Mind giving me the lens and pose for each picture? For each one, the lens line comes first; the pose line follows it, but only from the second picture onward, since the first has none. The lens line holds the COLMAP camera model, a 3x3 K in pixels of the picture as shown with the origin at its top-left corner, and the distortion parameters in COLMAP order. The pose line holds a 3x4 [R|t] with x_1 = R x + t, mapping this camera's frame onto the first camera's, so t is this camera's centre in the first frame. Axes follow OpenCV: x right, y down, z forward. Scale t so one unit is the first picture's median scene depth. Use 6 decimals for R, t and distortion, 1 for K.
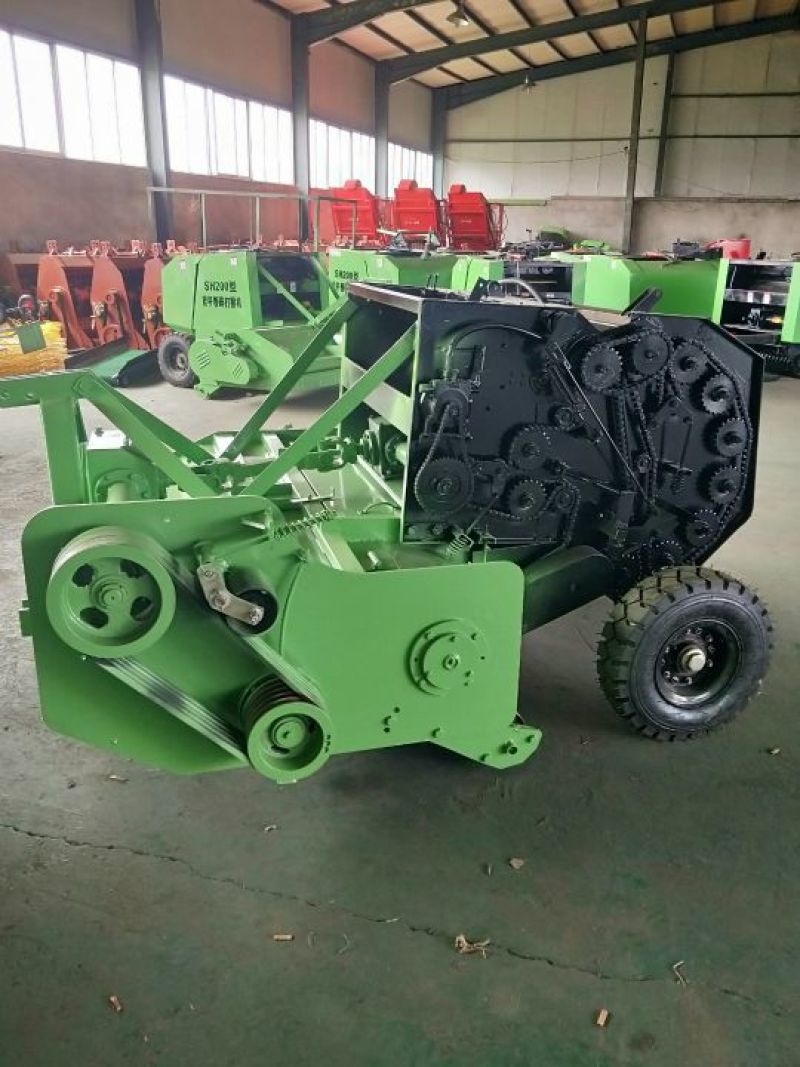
lens RADIAL K [[880.6, 0, 401.6], [0, 880.6, 530.2], [0, 0, 1]] dist [0.032264, -0.045525]
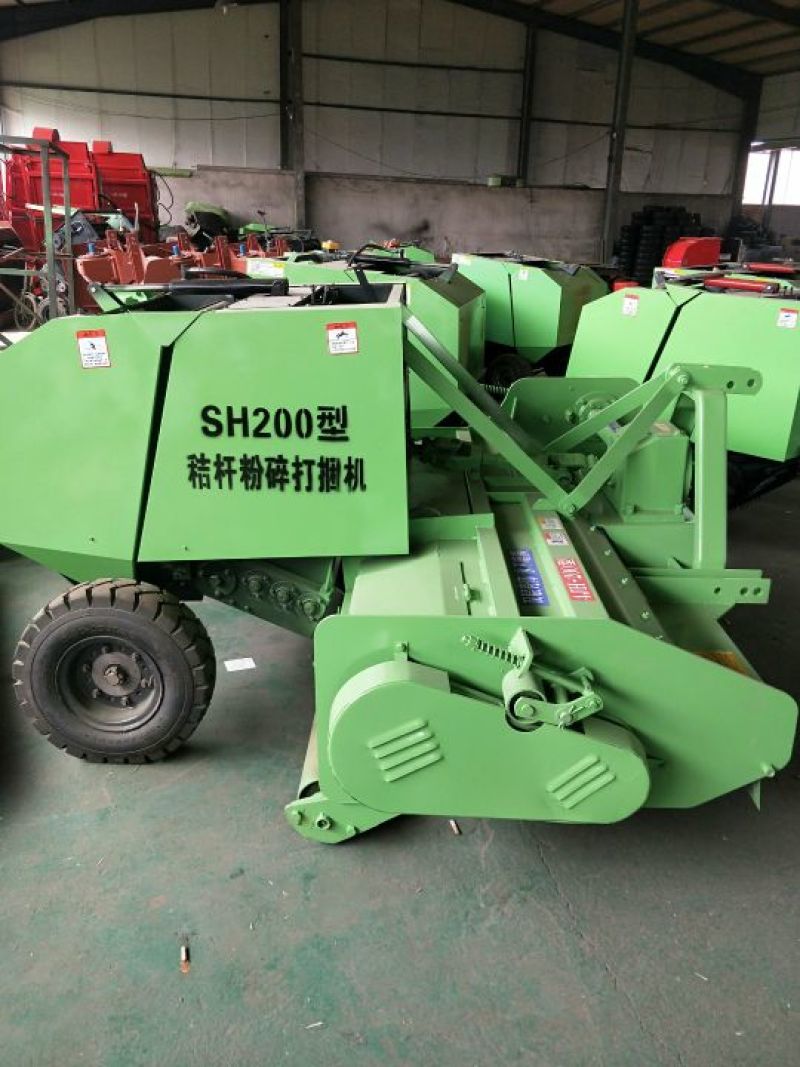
lens RADIAL K [[880.6, 0, 407.6], [0, 880.6, 531.1], [0, 0, 1]] dist [0.032264, -0.045525]
pose [[0.855199, -0.156978, 0.493957, -0.110853], [0.144459, 0.987458, 0.063707, -0.088867], [-0.497762, 0.016874, 0.867149, 0.255655]]
